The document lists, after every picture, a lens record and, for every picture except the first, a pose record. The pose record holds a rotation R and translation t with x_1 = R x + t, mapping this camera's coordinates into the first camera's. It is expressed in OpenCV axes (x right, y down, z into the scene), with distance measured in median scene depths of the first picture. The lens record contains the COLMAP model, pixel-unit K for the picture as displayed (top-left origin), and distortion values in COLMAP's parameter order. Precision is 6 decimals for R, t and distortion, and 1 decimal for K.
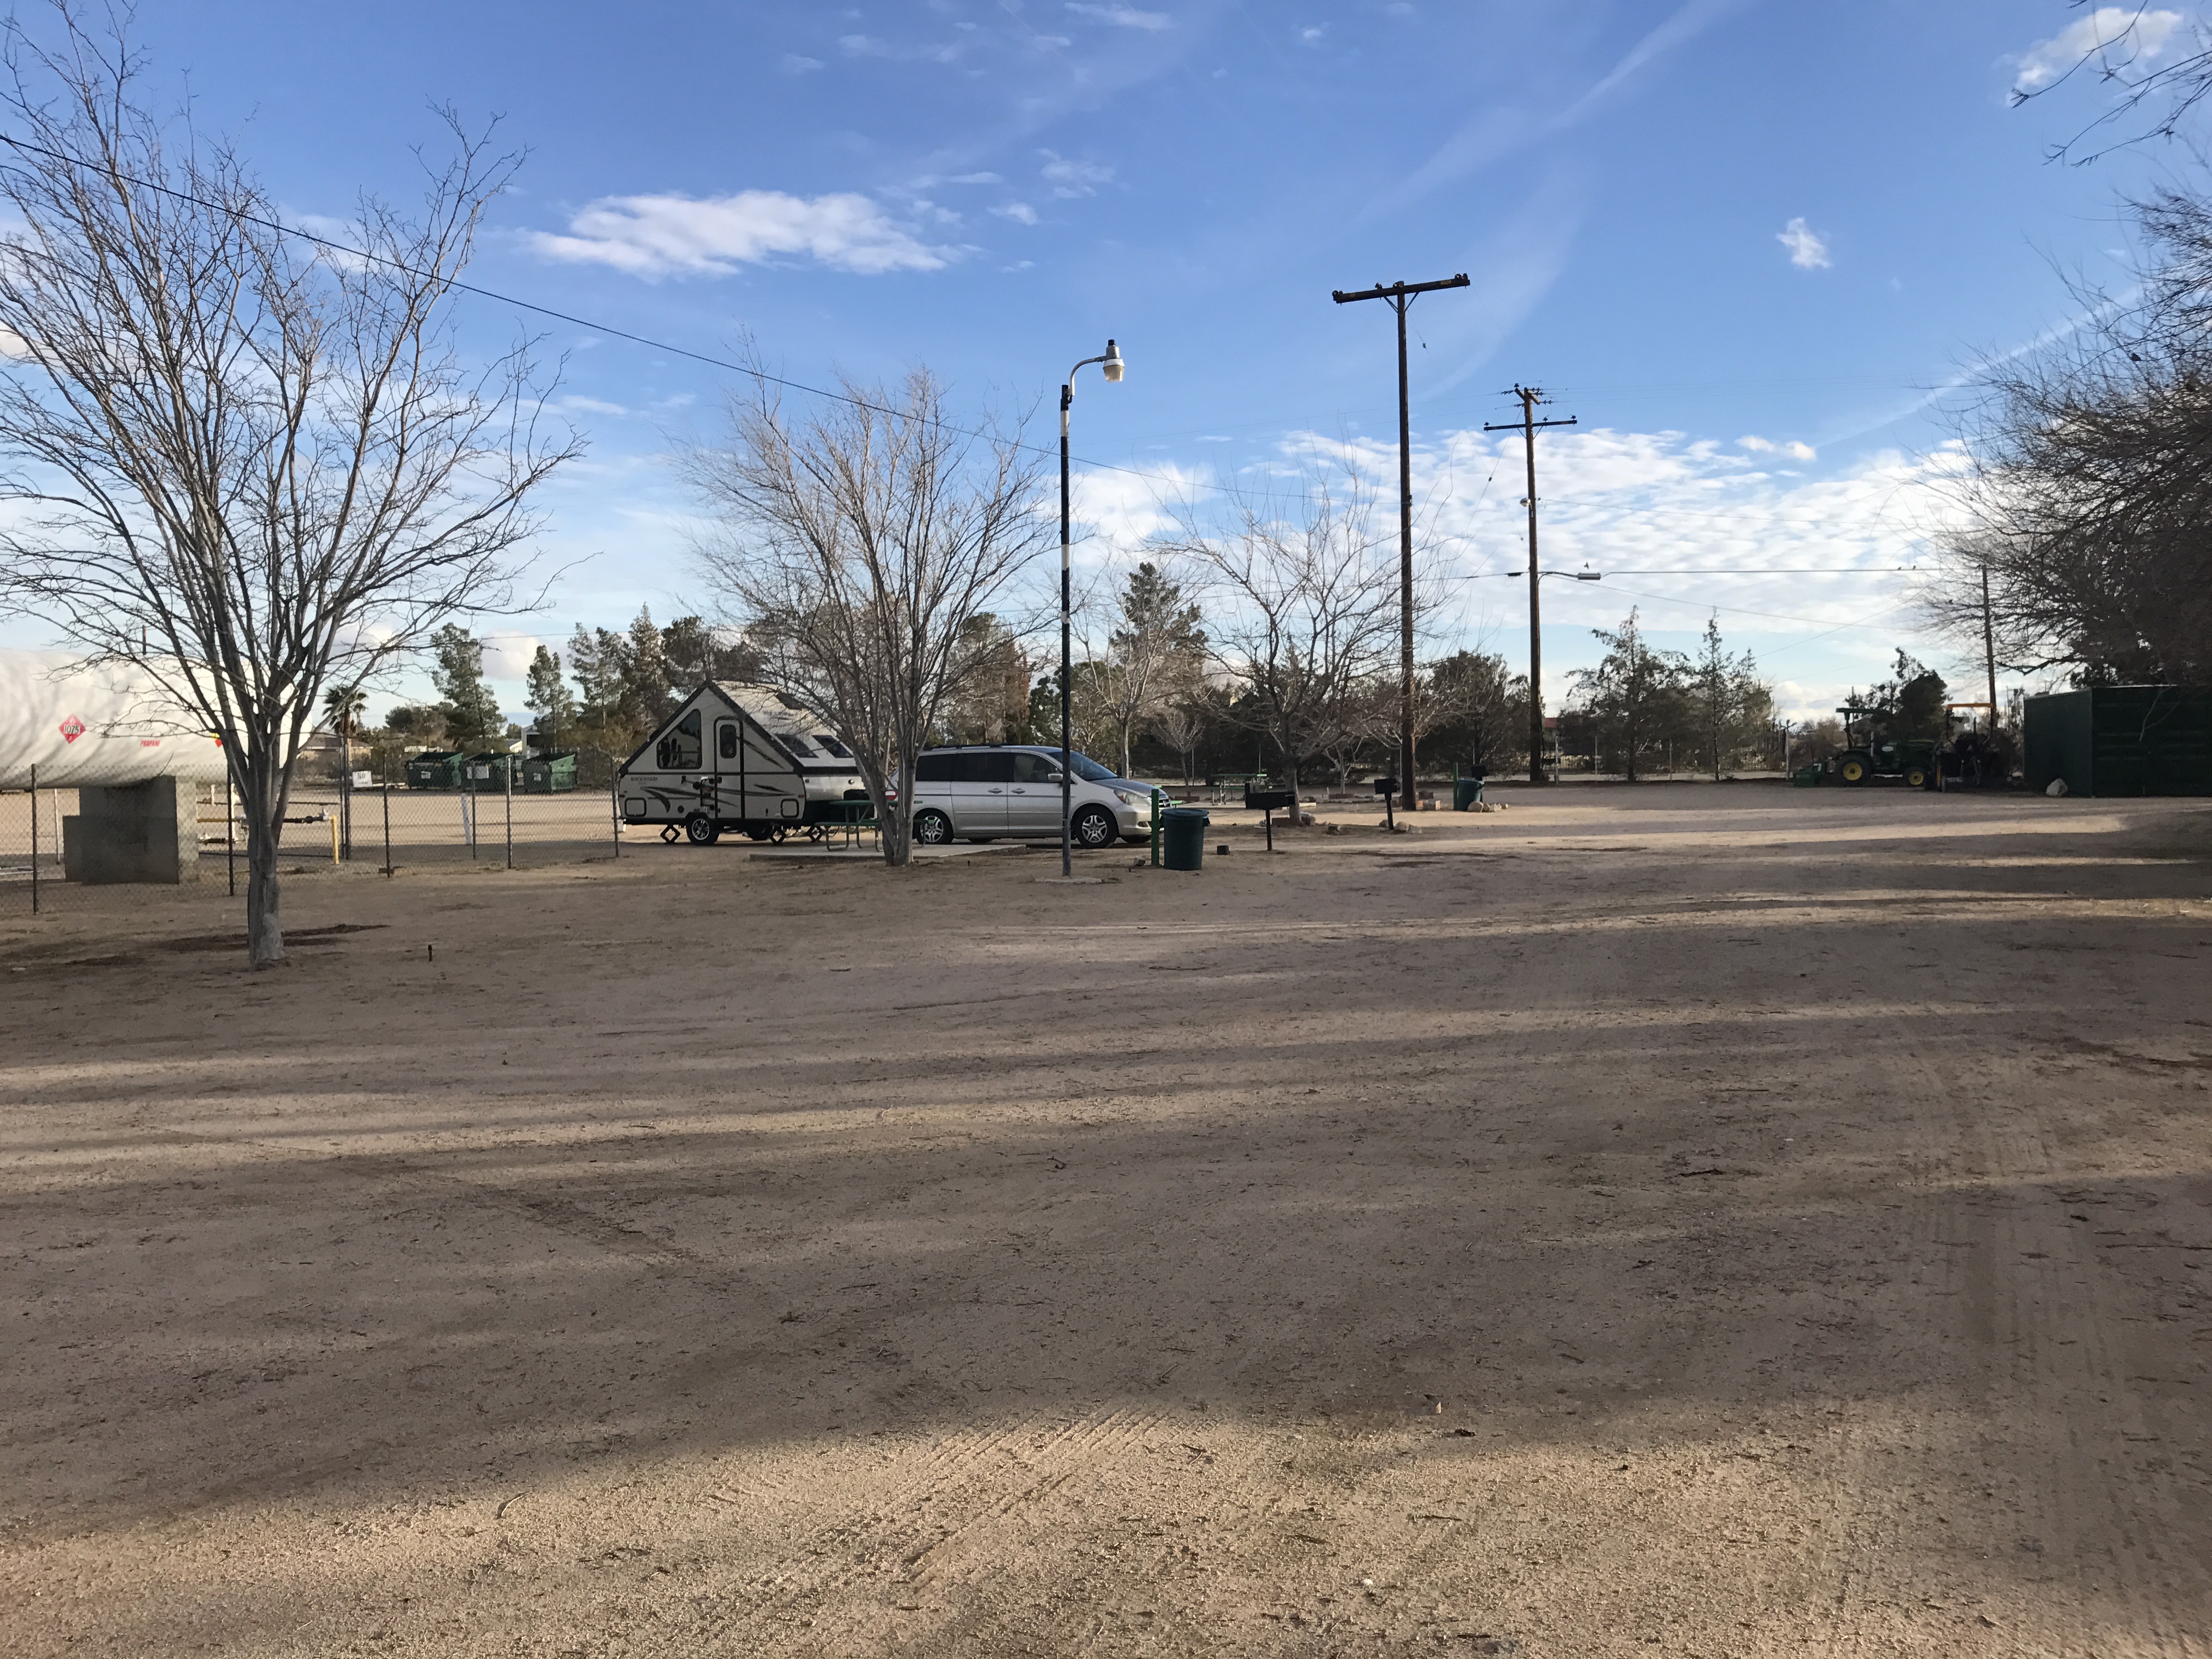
lens RADIAL K [[1830.6, 0, 1109.1], [0, 1830.6, 828.0], [0, 0, 1]] dist [-0.003548, -0.001408]
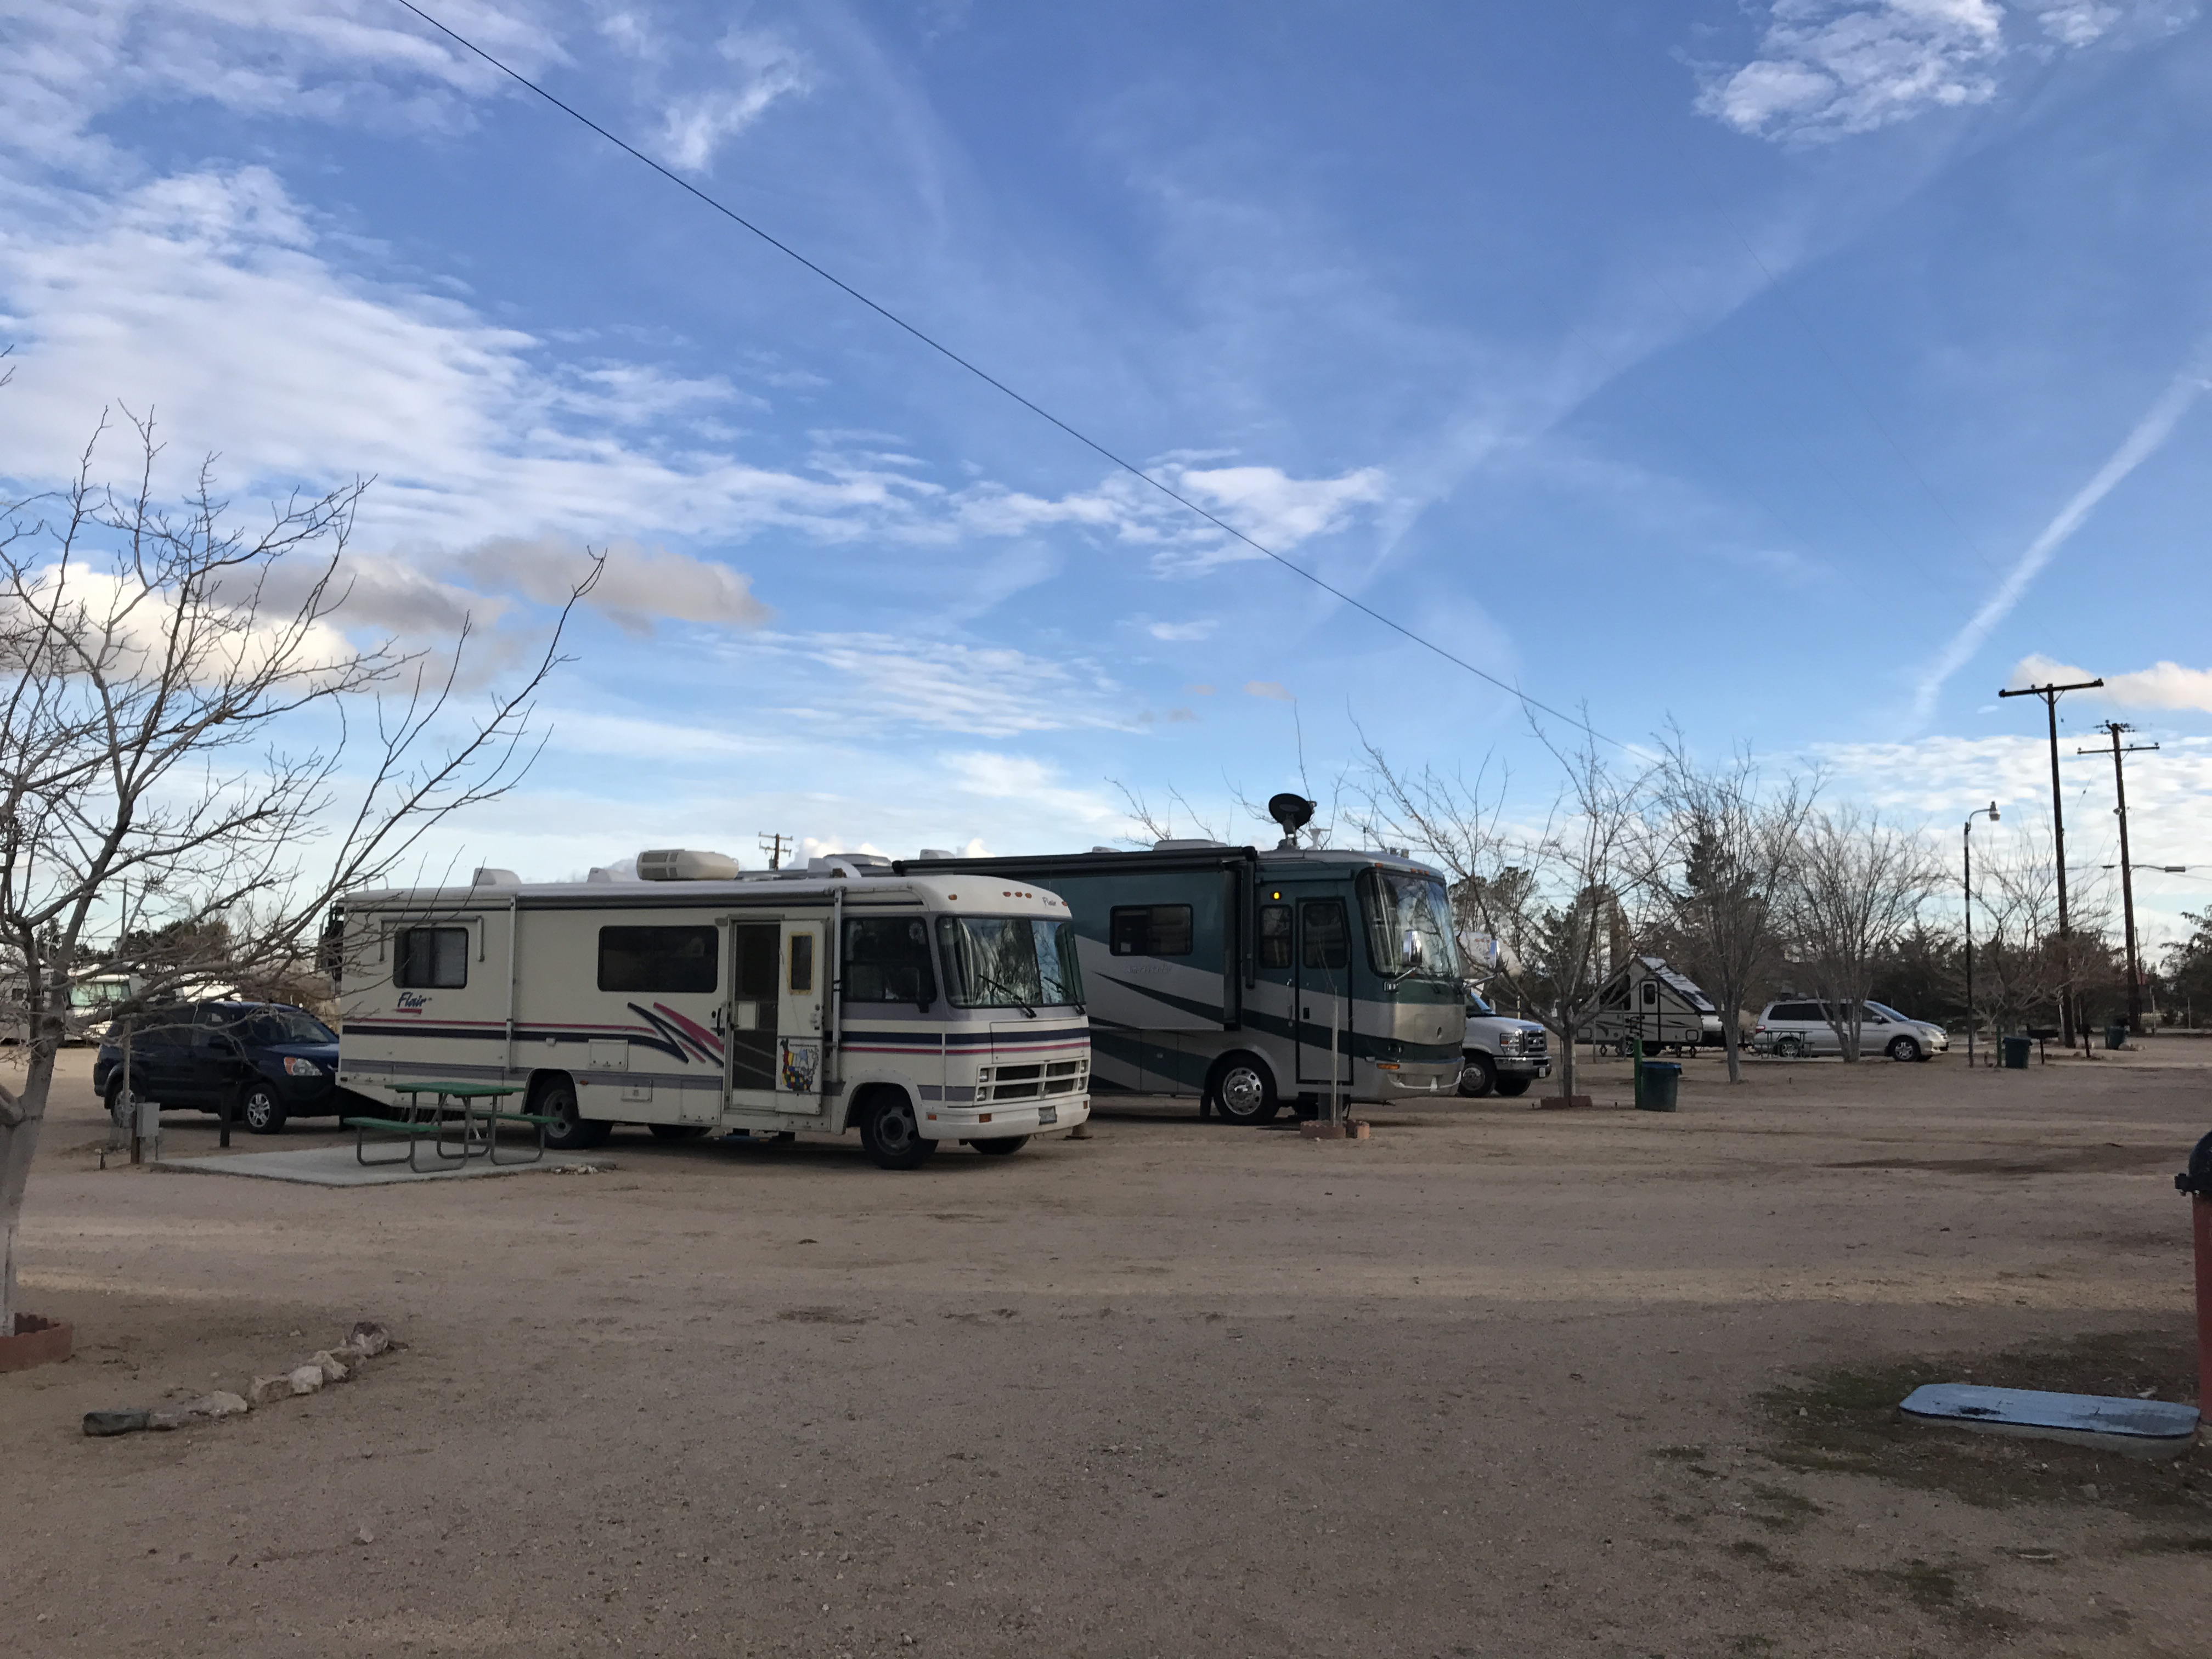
lens RADIAL K [[1830.6, 0, 1106.3], [0, 1830.6, 834.2], [0, 0, 1]] dist [-0.003548, -0.001408]
pose [[0.971648, -0.004237, -0.236392, -0.227566], [-0.026644, 0.991508, -0.127287, 0.025815], [0.234924, 0.129977, 0.963284, -0.564142]]
